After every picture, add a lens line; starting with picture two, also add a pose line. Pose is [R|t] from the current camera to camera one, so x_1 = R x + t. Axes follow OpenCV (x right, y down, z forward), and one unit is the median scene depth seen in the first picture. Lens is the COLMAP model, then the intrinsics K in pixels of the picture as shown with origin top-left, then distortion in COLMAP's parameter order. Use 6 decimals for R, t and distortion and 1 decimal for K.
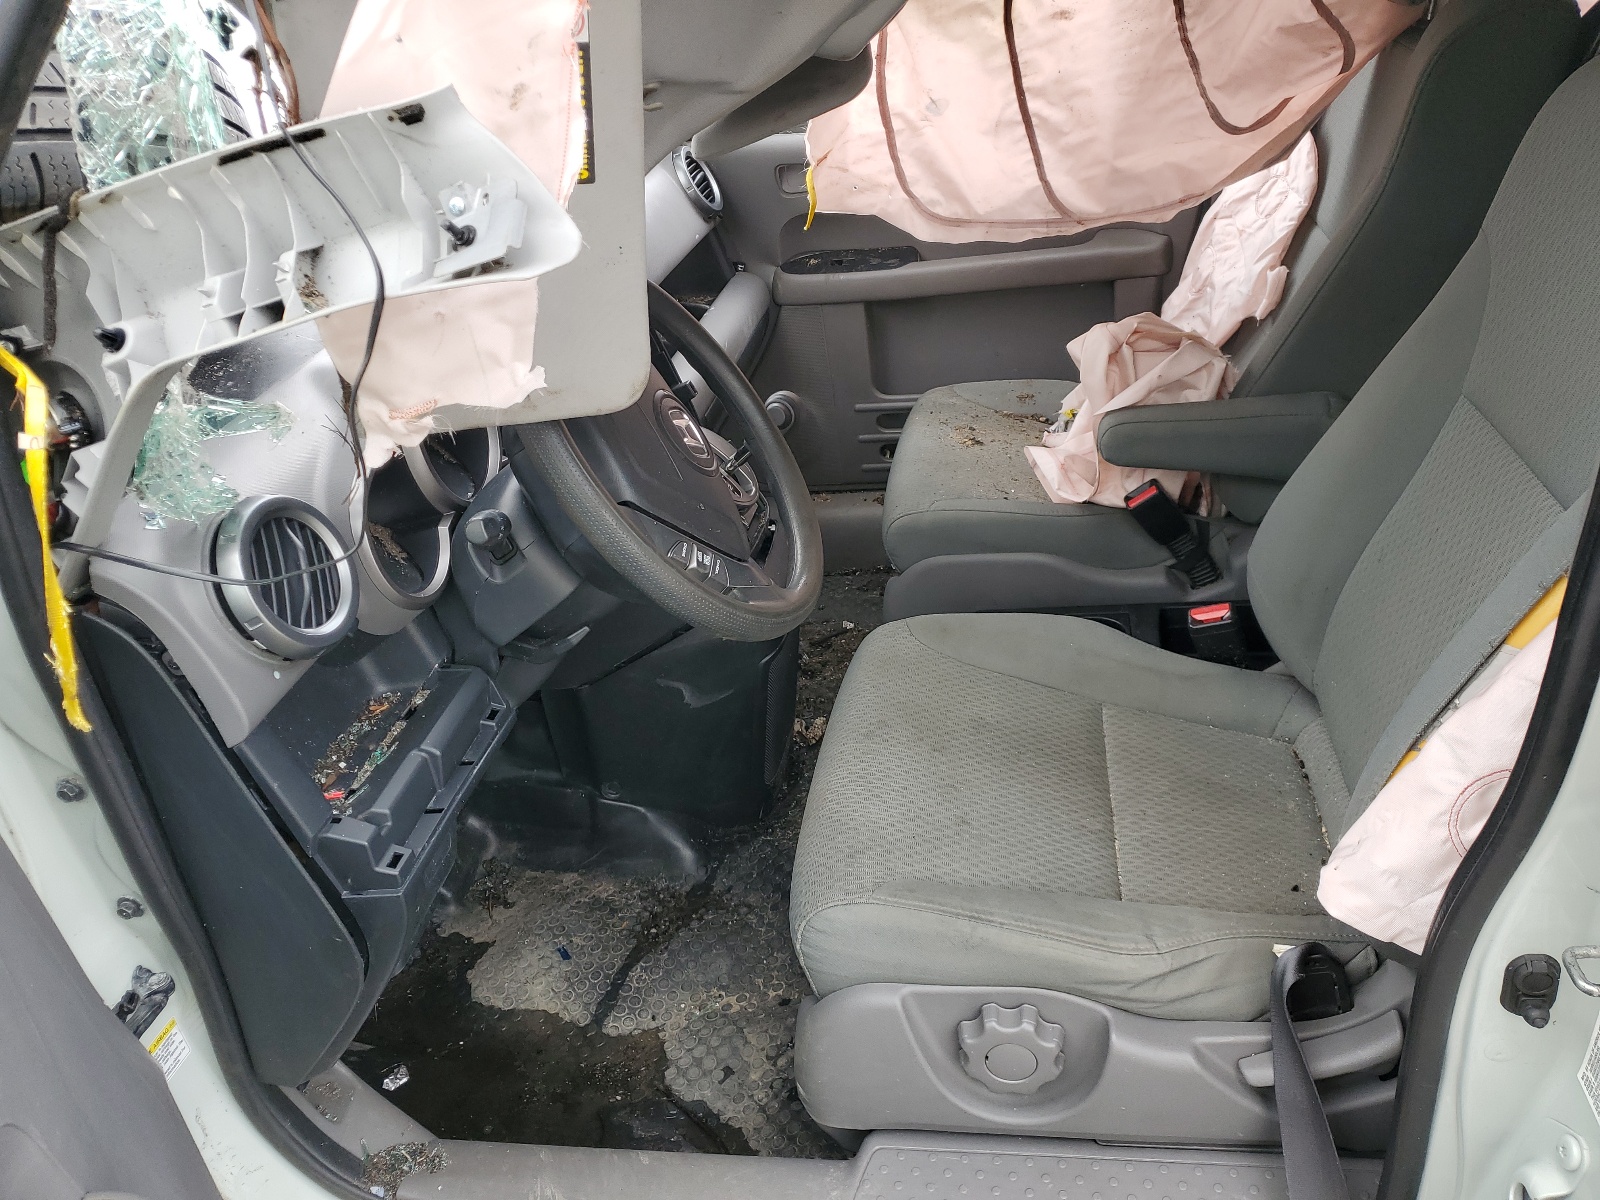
lens RADIAL K [[1213.2, 0, 800.0], [0, 1213.2, 600.0], [0, 0, 1]] dist [-0.044696, -0.002176]
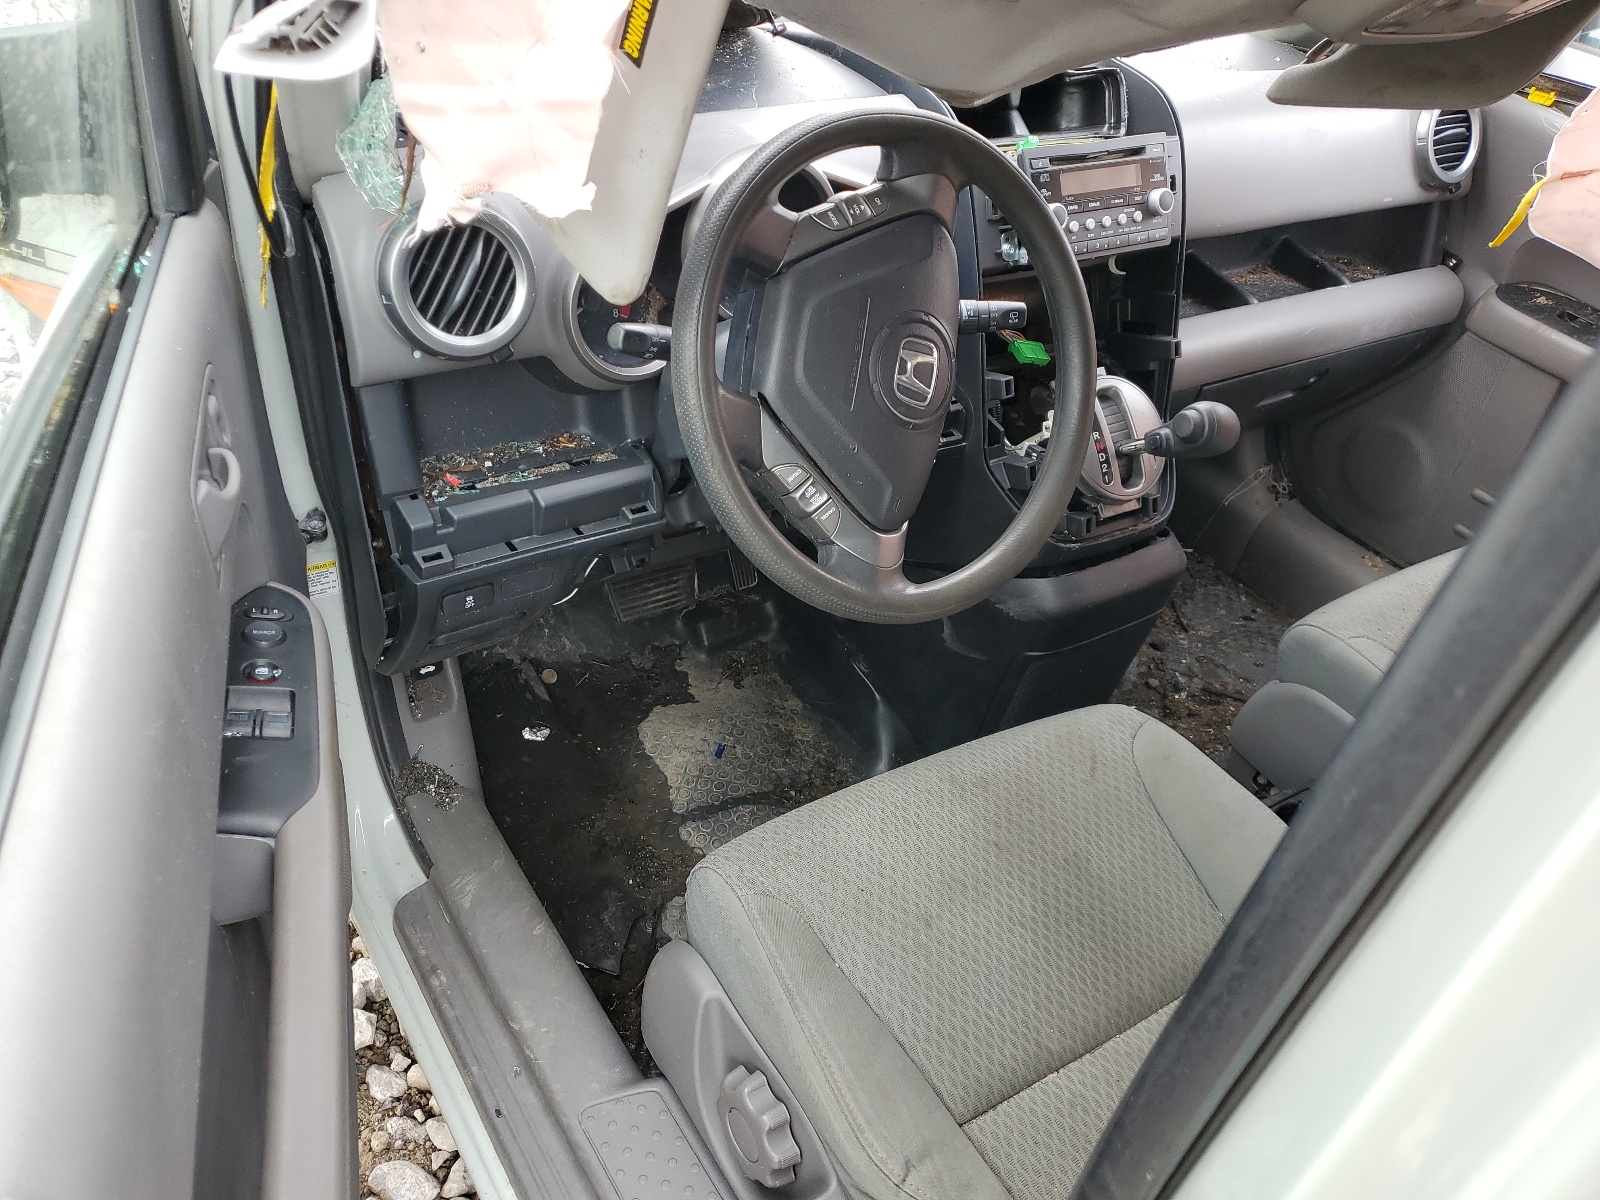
lens RADIAL K [[1217.5, 0, 800.0], [0, 1217.5, 600.0], [0, 0, 1]] dist [-0.000765, -0.004472]
pose [[0.642041, 0.599695, -0.477649, 0.287299], [-0.521301, 0.798310, 0.301573, -0.173928], [0.562164, 0.055377, 0.825170, 0.166711]]
